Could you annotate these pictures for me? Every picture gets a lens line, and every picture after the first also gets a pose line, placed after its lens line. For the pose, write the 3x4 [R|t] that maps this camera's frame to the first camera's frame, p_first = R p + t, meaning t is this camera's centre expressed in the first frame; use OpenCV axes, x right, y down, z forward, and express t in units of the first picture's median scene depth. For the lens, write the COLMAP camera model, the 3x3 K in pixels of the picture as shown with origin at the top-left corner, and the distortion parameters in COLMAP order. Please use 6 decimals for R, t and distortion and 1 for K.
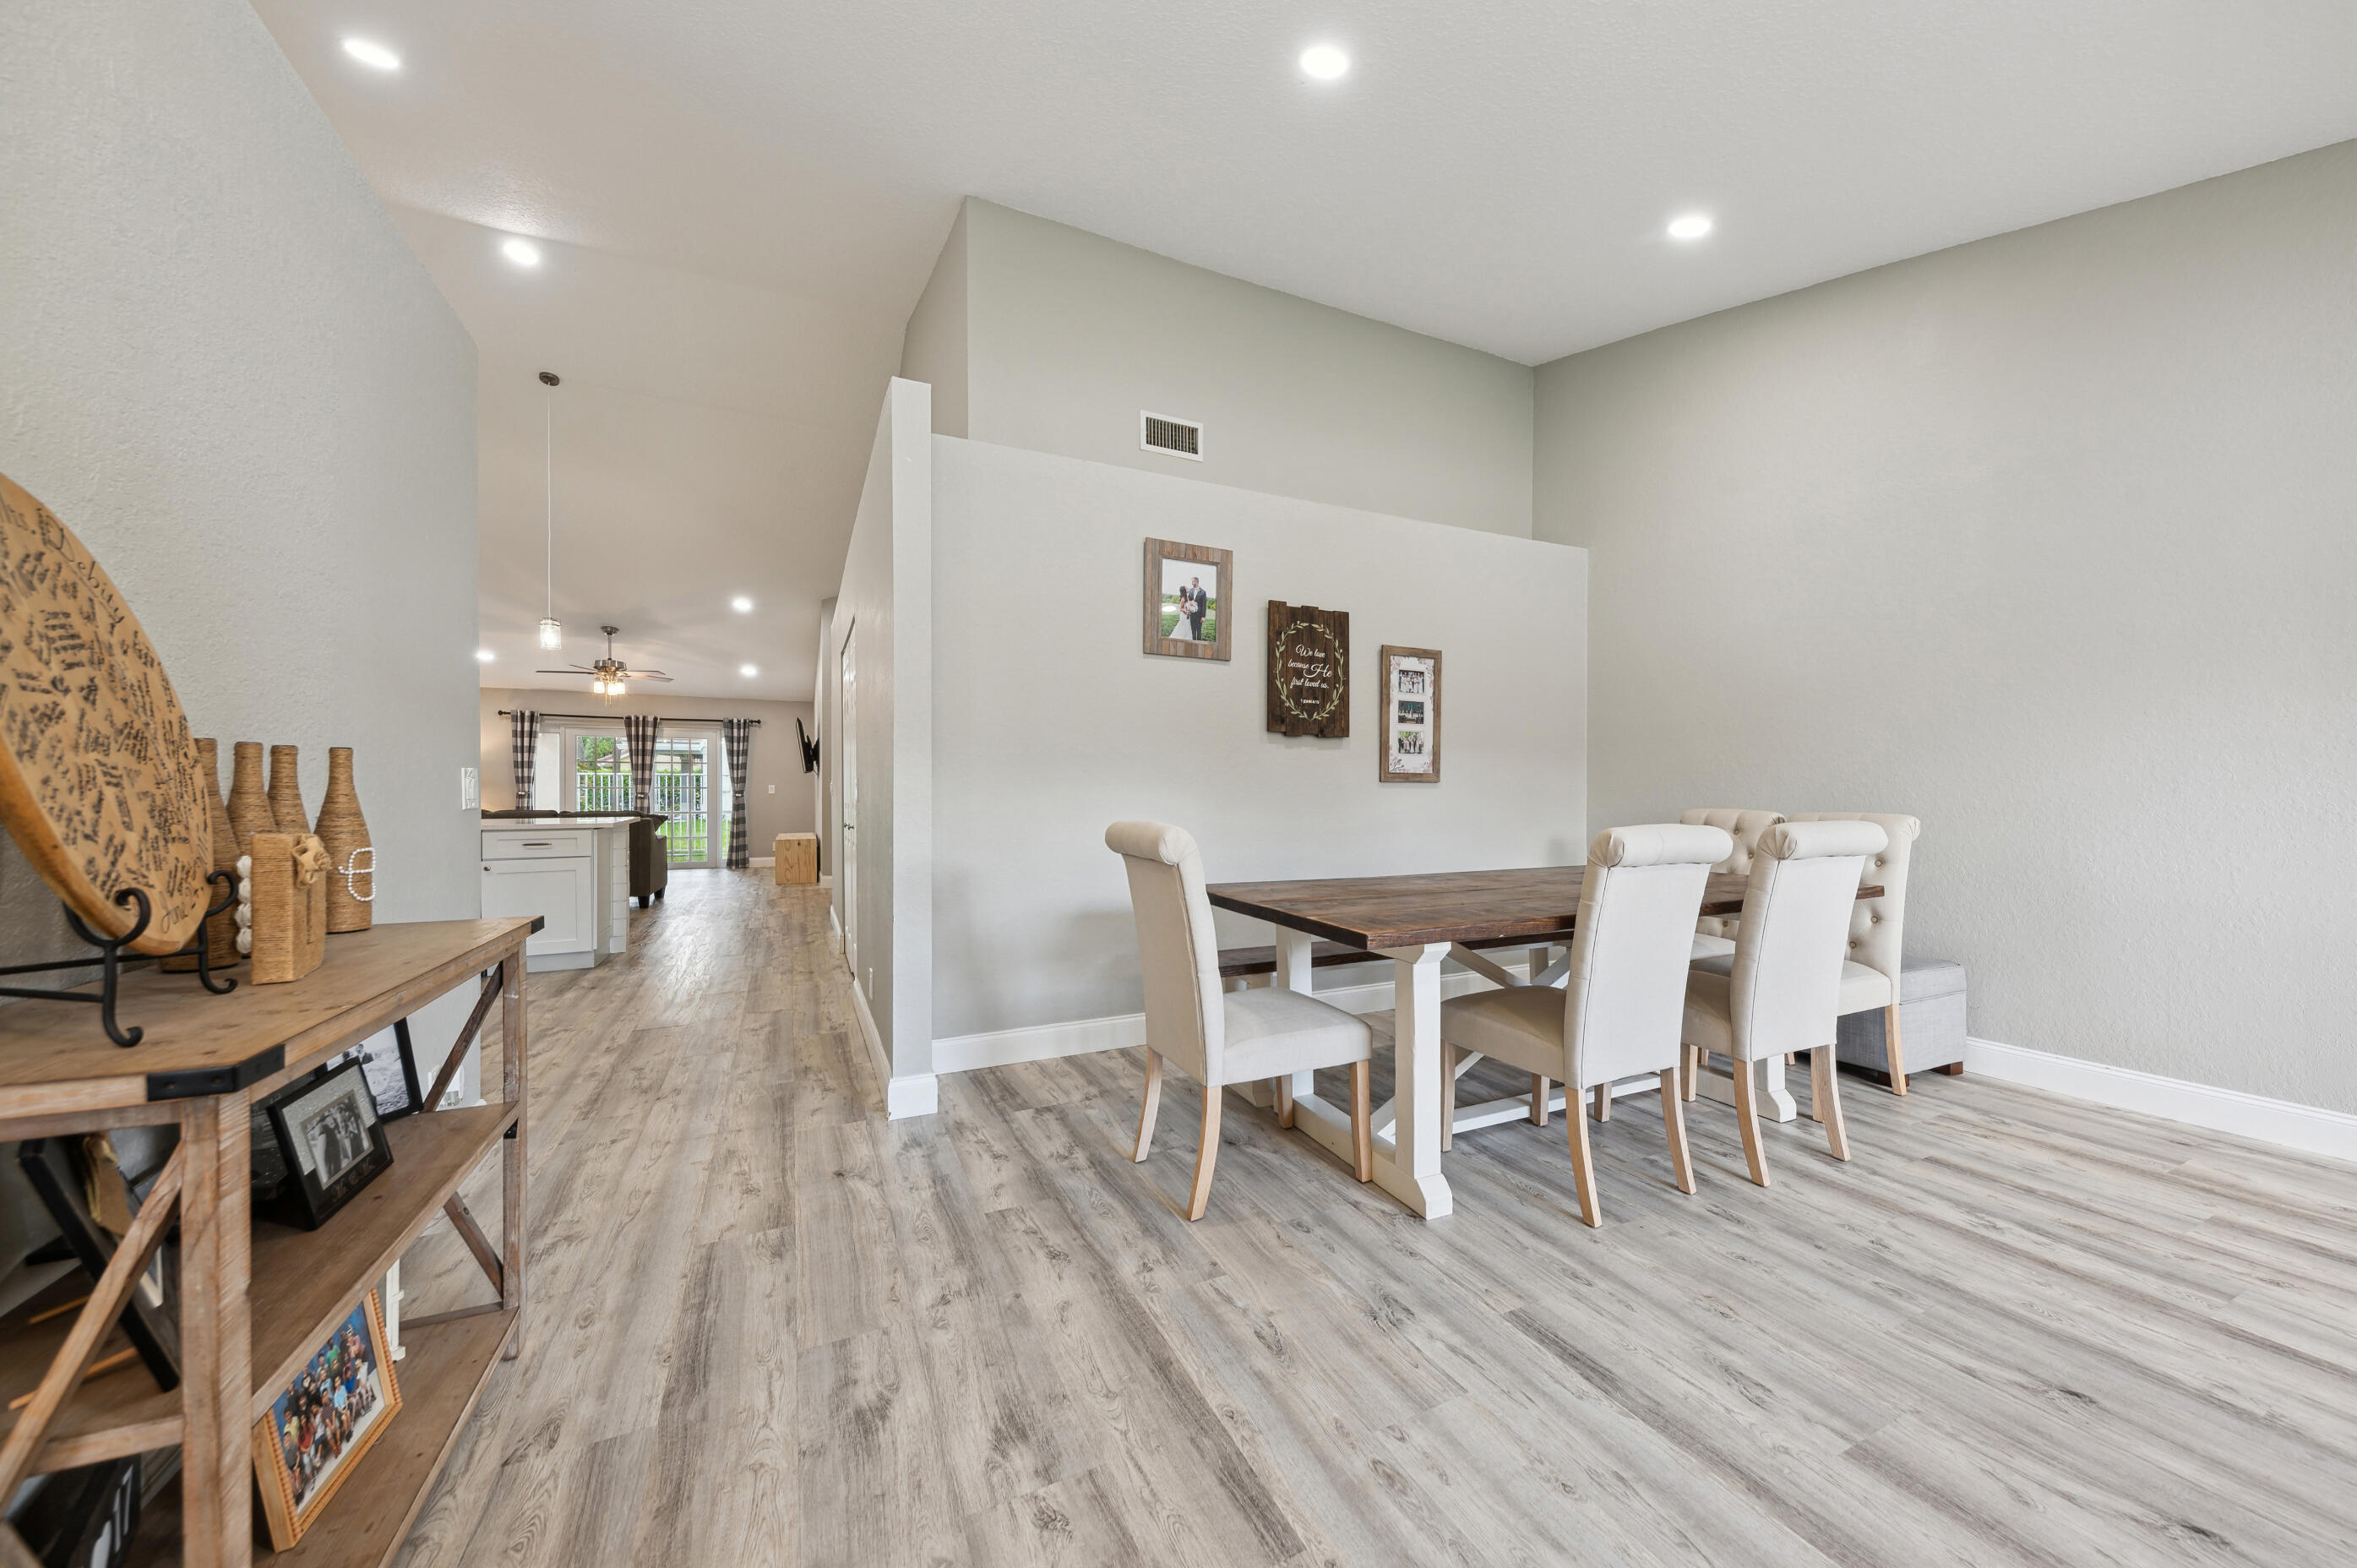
lens RADIAL K [[818.3, 0, 1234.3], [0, 818.3, 790.4], [0, 0, 1]] dist [0.001617, -0.000021]
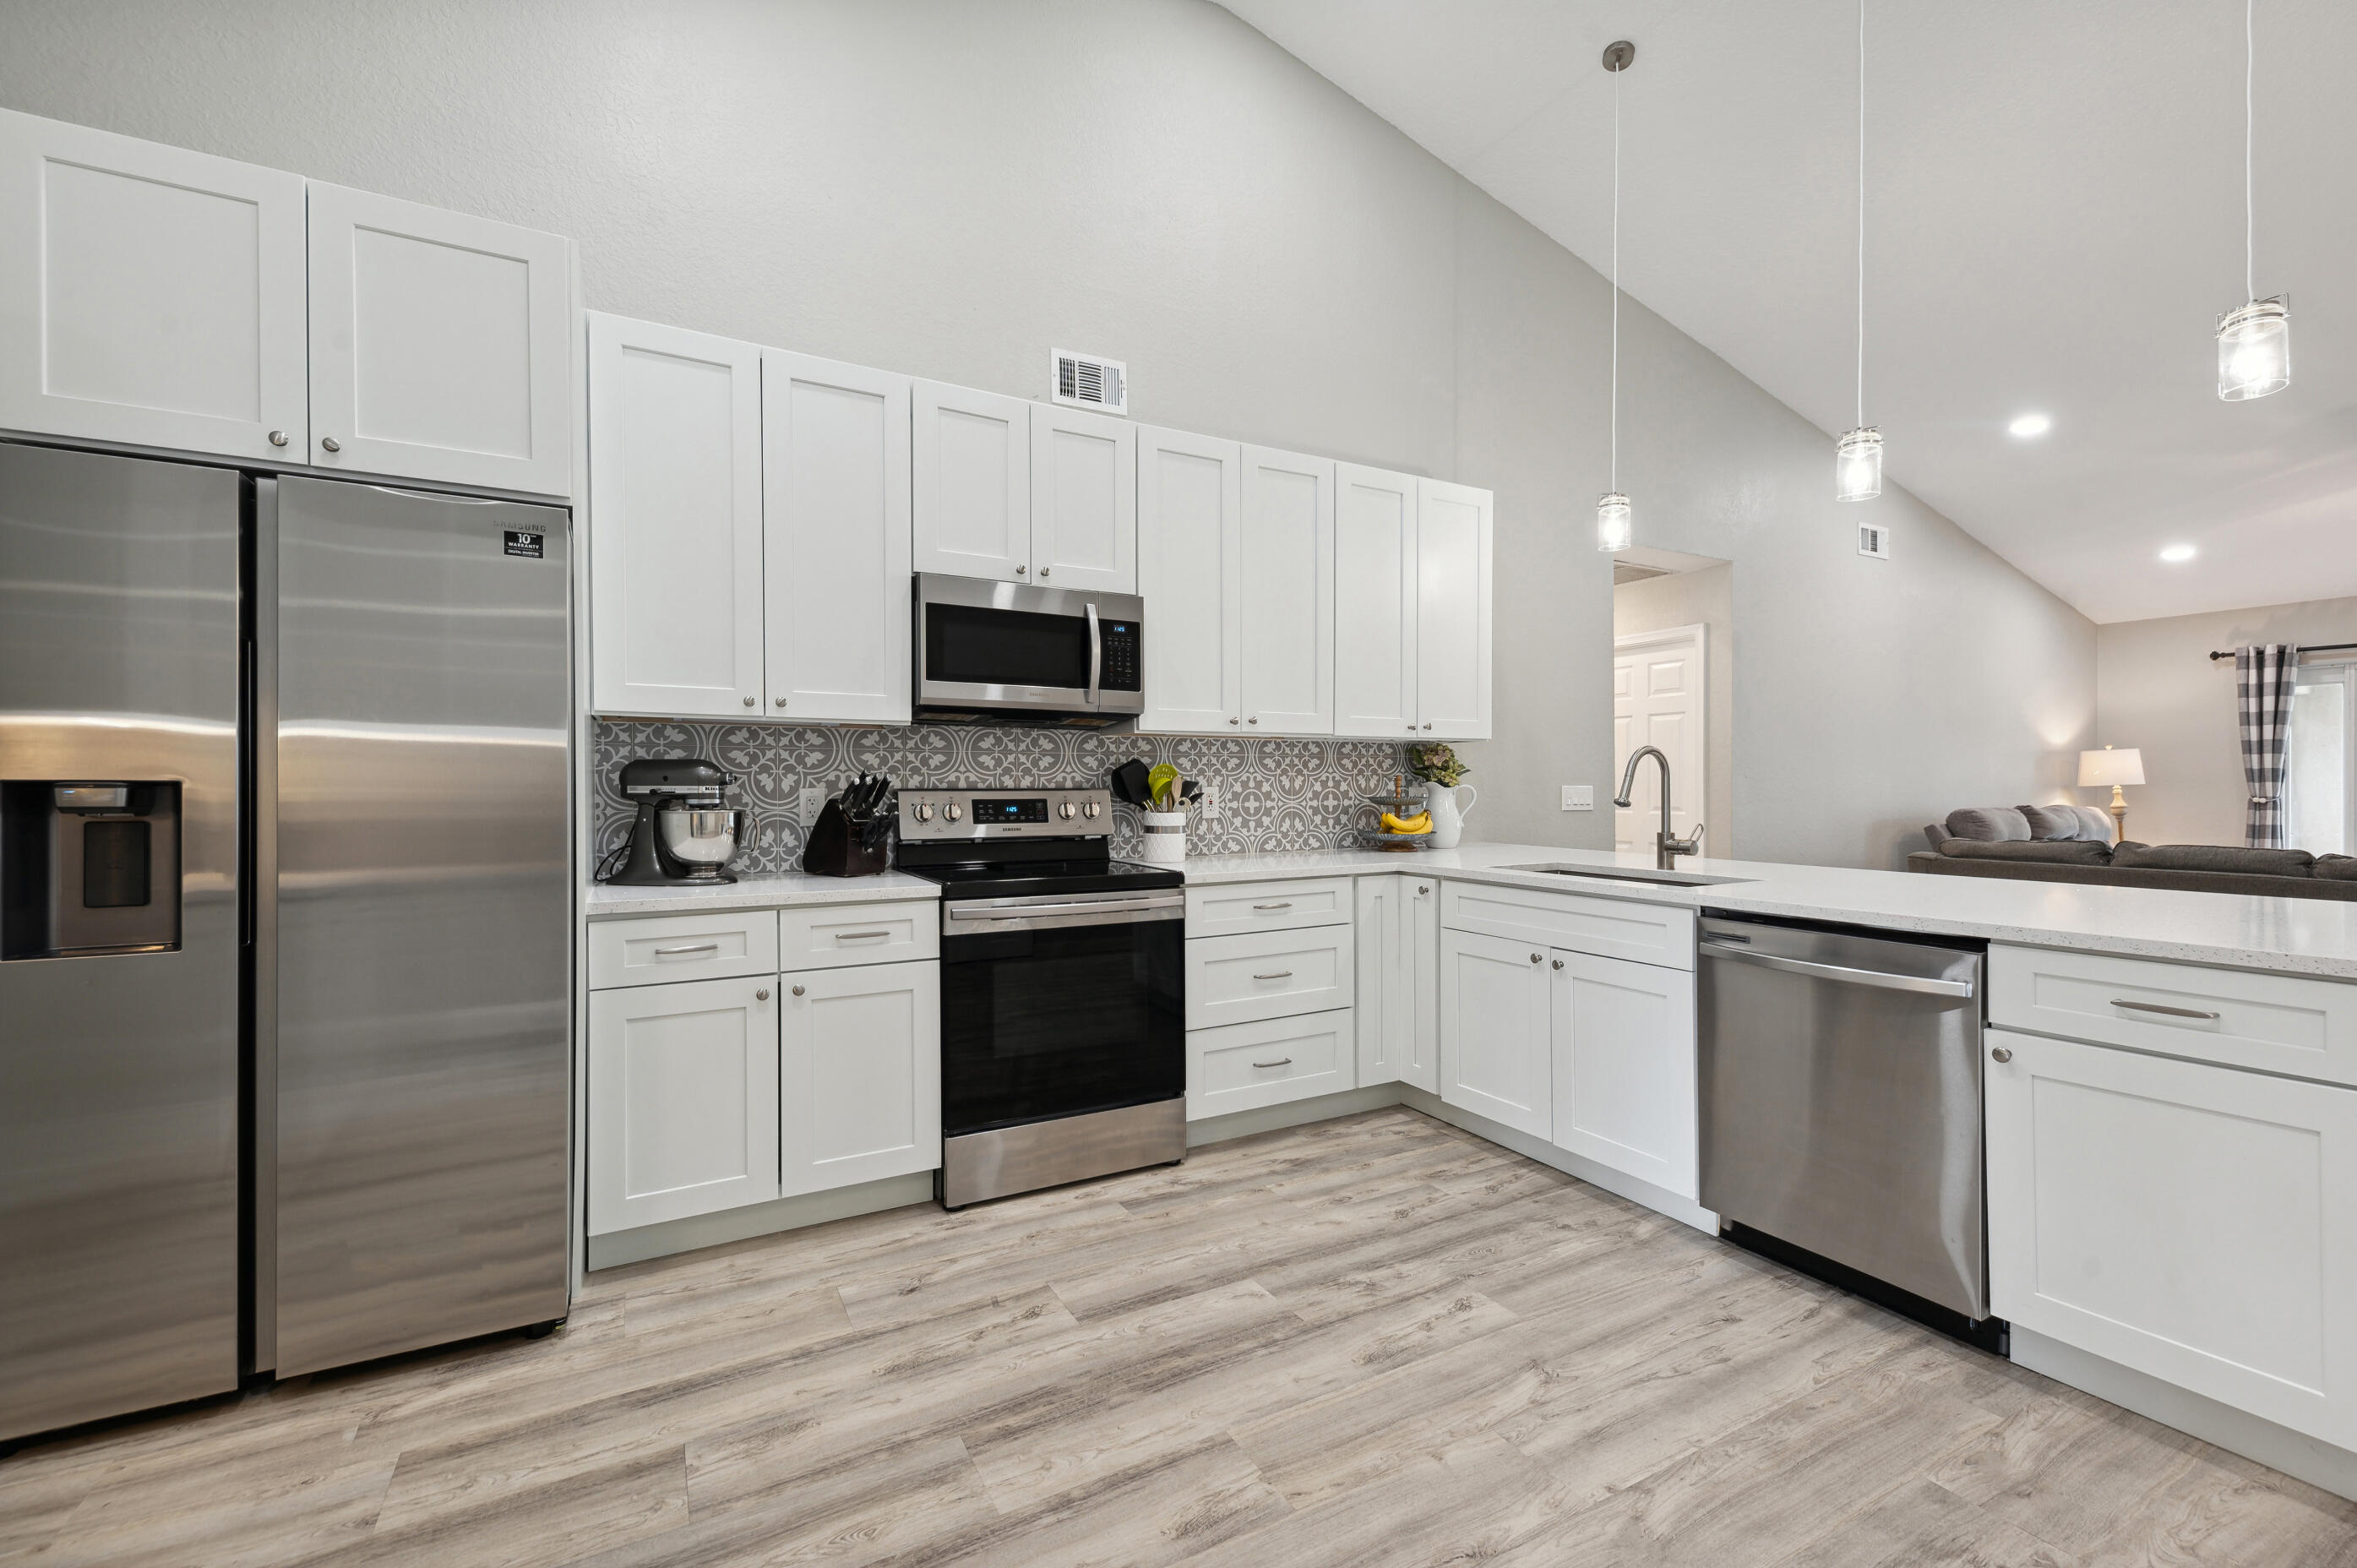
lens RADIAL K [[1021.5, 0, 1087.6], [0, 1021.5, 789.1], [0, 0, 1]] dist [0.009051, -0.002223]
pose [[-0.041871, 0.001031, -0.999122, -0.165314], [0.003651, 0.999993, 0.000879, -0.007596], [0.999116, -0.003611, -0.041874, 0.261917]]
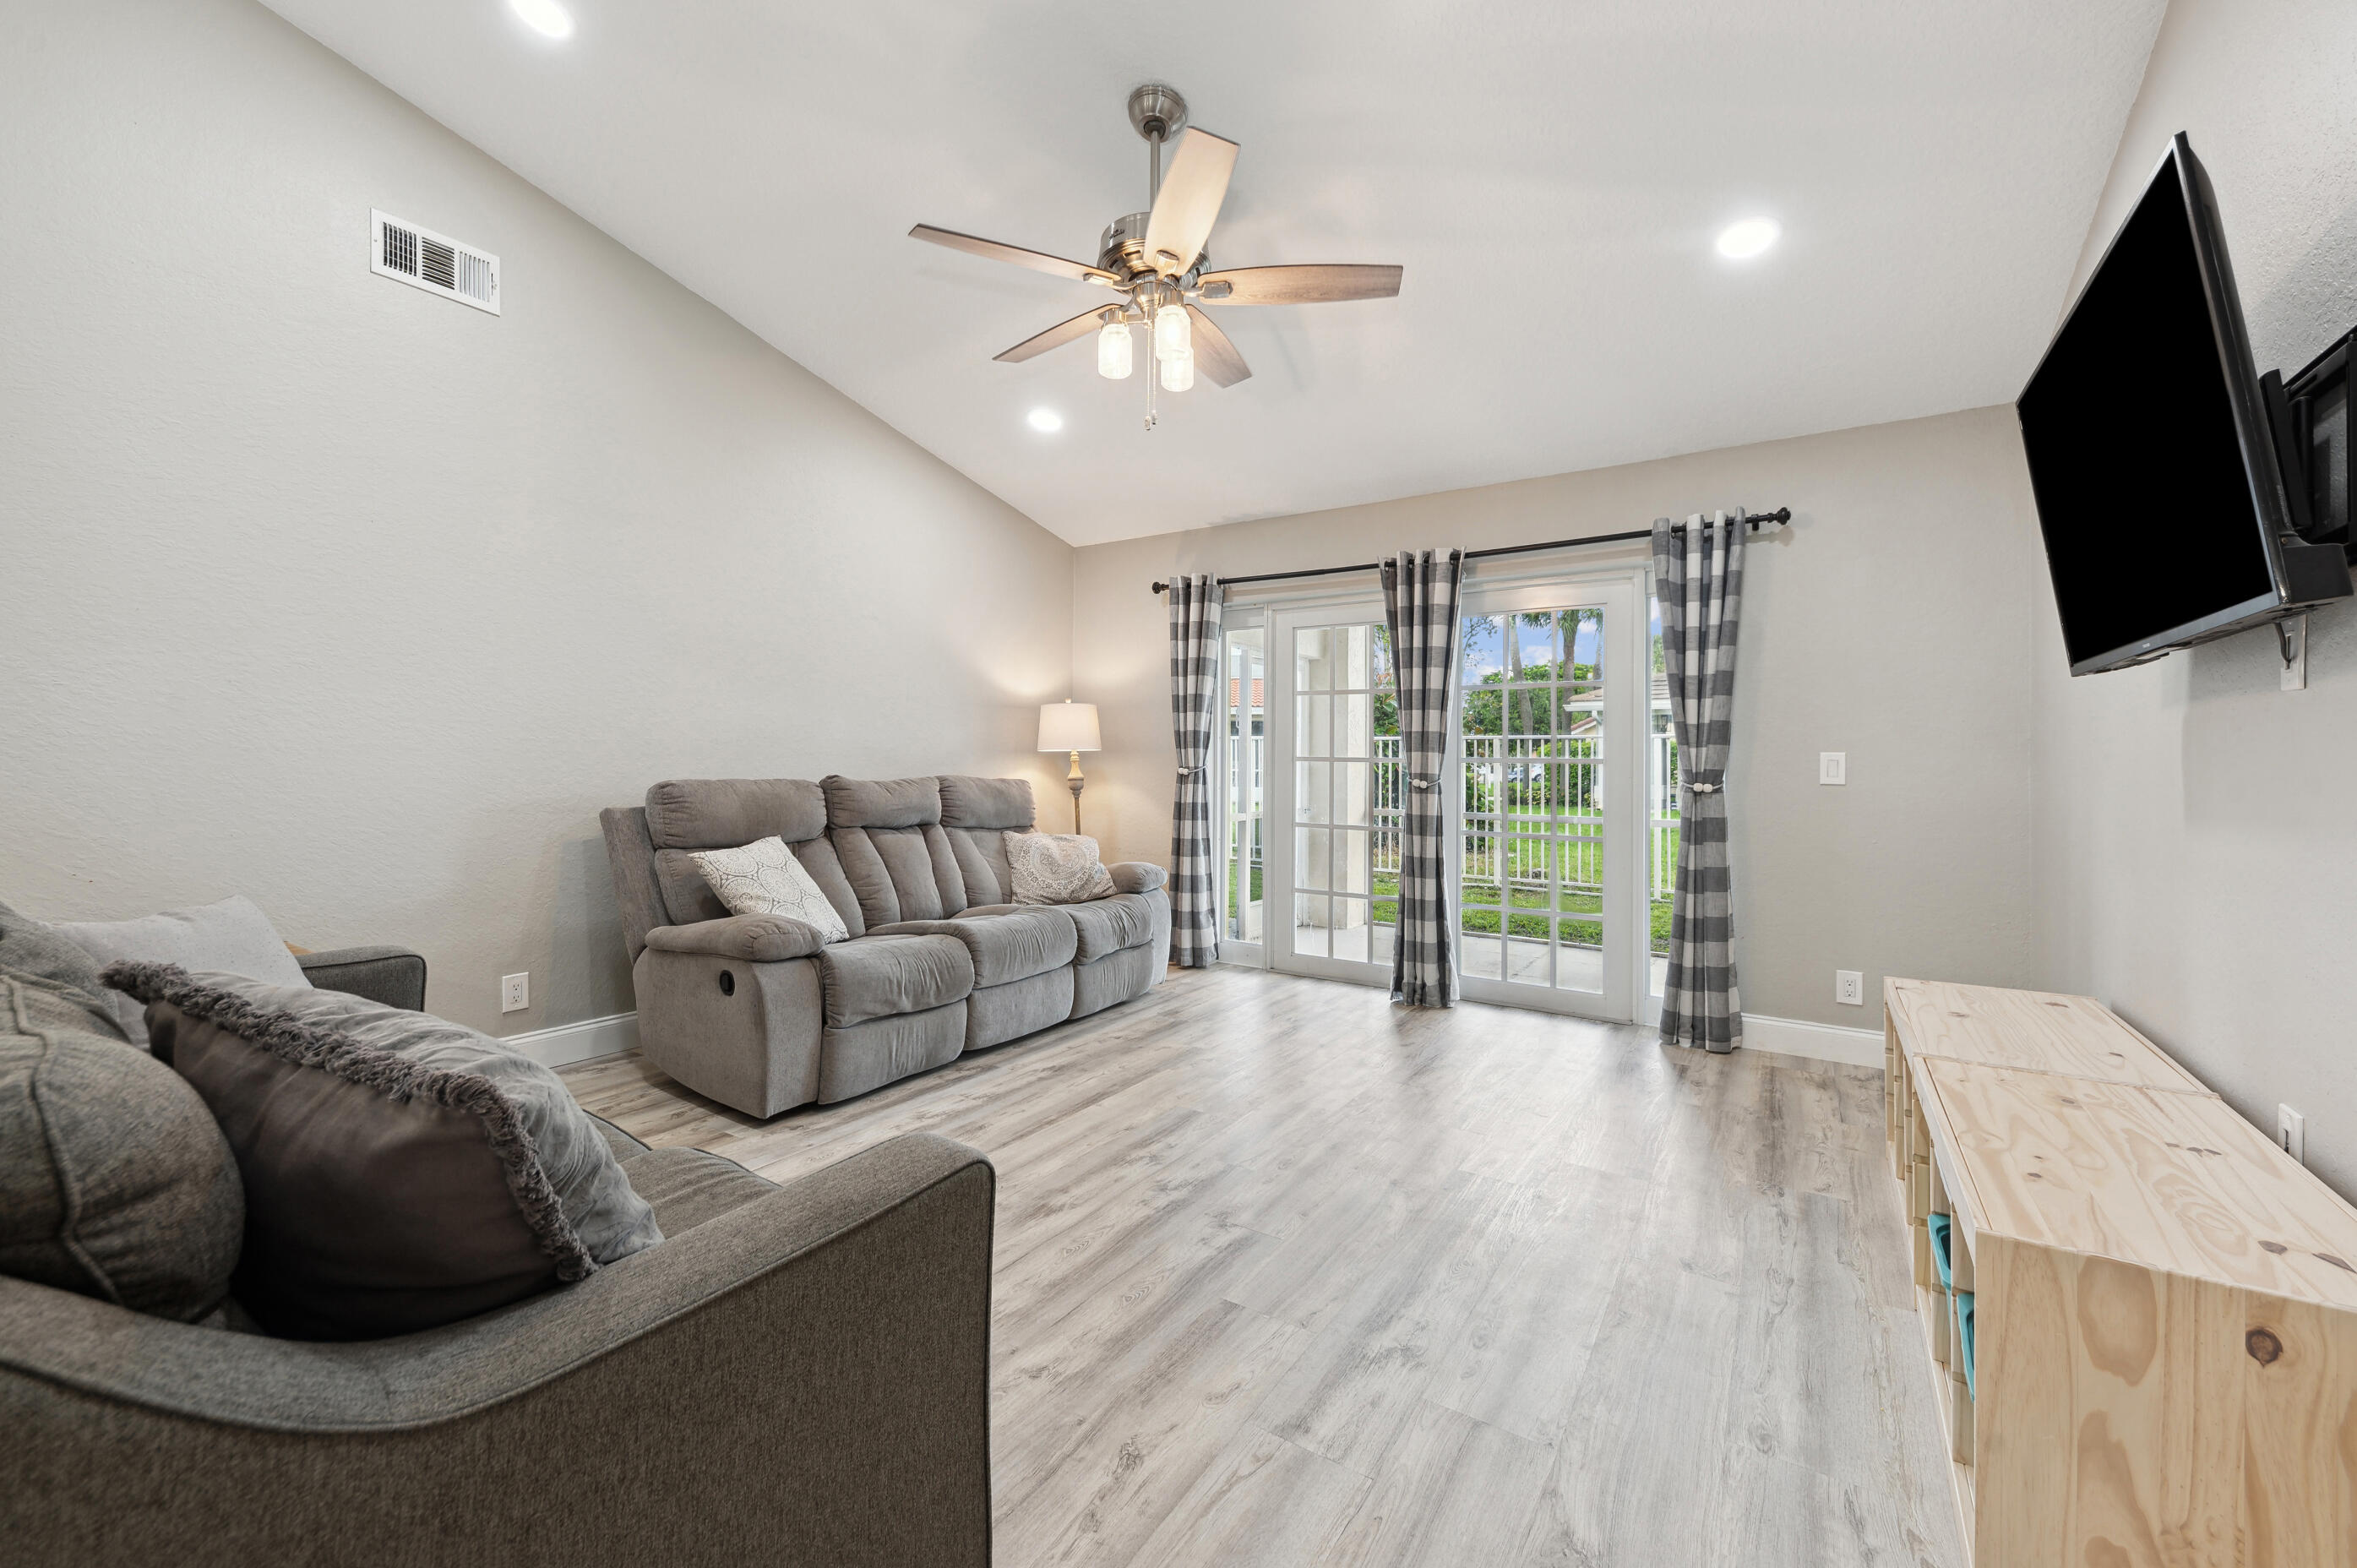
lens RADIAL K [[926.0, 0, 1107.2], [0, 926.0, 757.9], [0, 0, 1]] dist [0.000061, -0.001455]
pose [[0.424131, 0.008547, -0.905560, -0.447024], [-0.005358, 0.999962, 0.006929, -0.006535], [0.905585, 0.001913, 0.424161, 0.750755]]
